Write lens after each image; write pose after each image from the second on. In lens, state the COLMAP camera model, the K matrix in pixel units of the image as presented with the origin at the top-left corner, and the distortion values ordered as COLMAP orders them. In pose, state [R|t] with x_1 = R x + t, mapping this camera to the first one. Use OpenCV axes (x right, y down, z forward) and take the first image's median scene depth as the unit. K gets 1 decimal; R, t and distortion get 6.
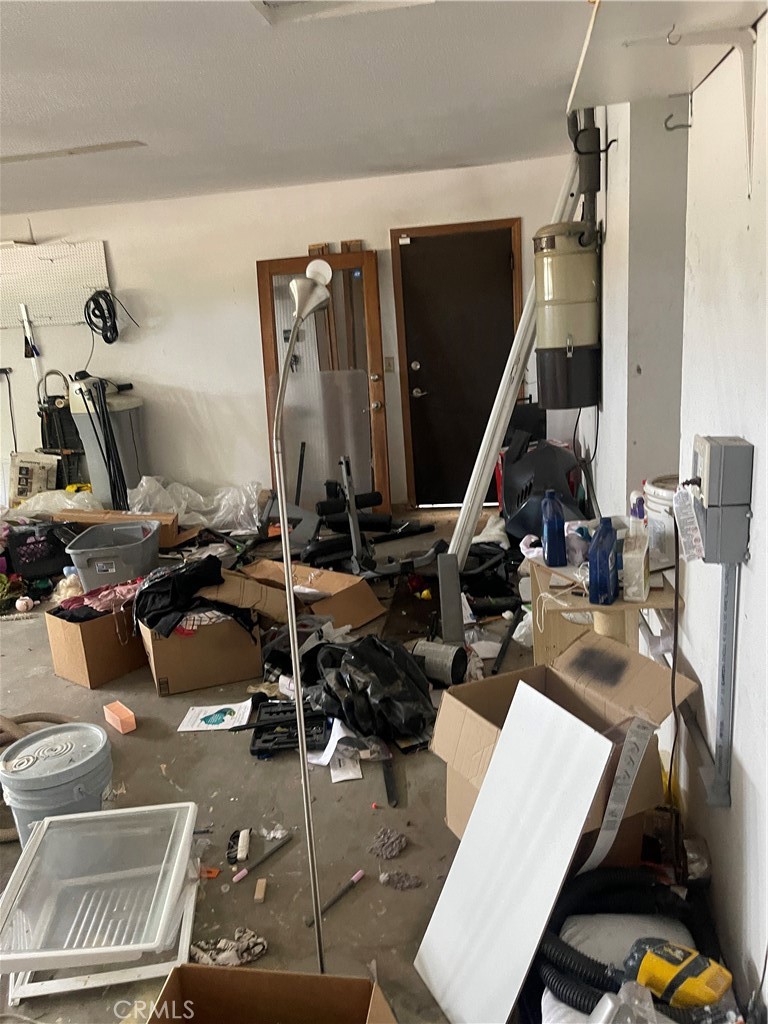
lens RADIAL K [[779.7, 0, 380.5], [0, 779.7, 520.8], [0, 0, 1]] dist [0.064457, -0.084425]
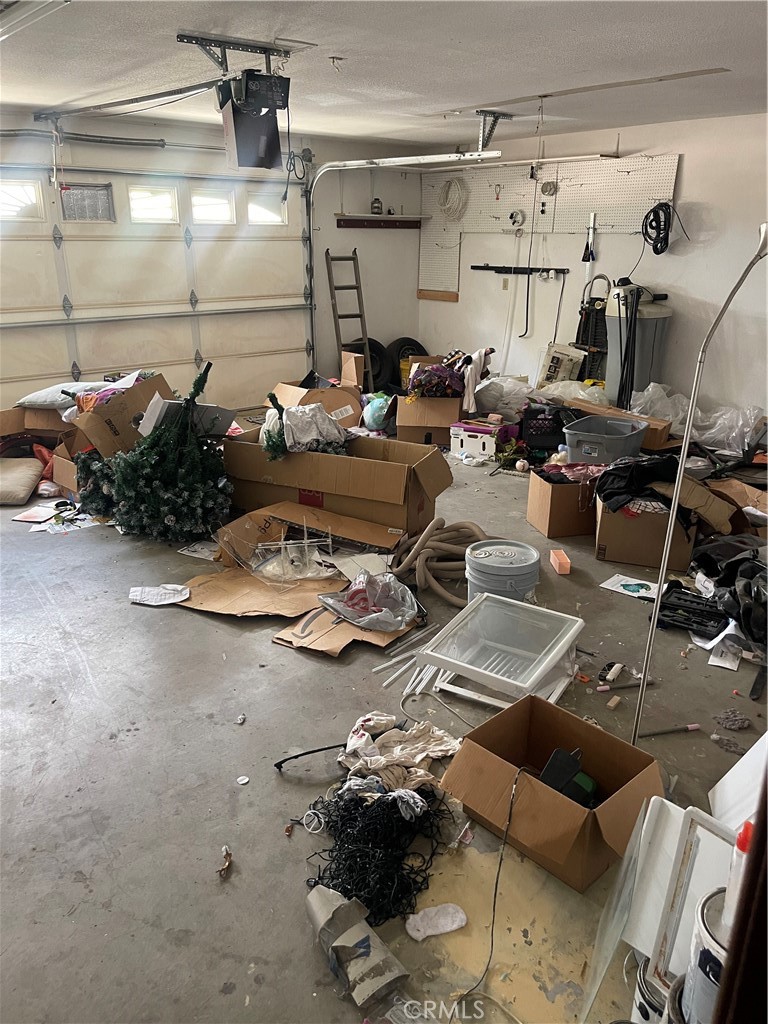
lens RADIAL K [[779.7, 0, 380.5], [0, 779.7, 520.8], [0, 0, 1]] dist [0.064457, -0.084425]
pose [[0.775372, 0.281264, -0.565410, 0.093386], [-0.216968, 0.959485, 0.179759, 0.016170], [0.593062, -0.016704, 0.804983, -0.124076]]
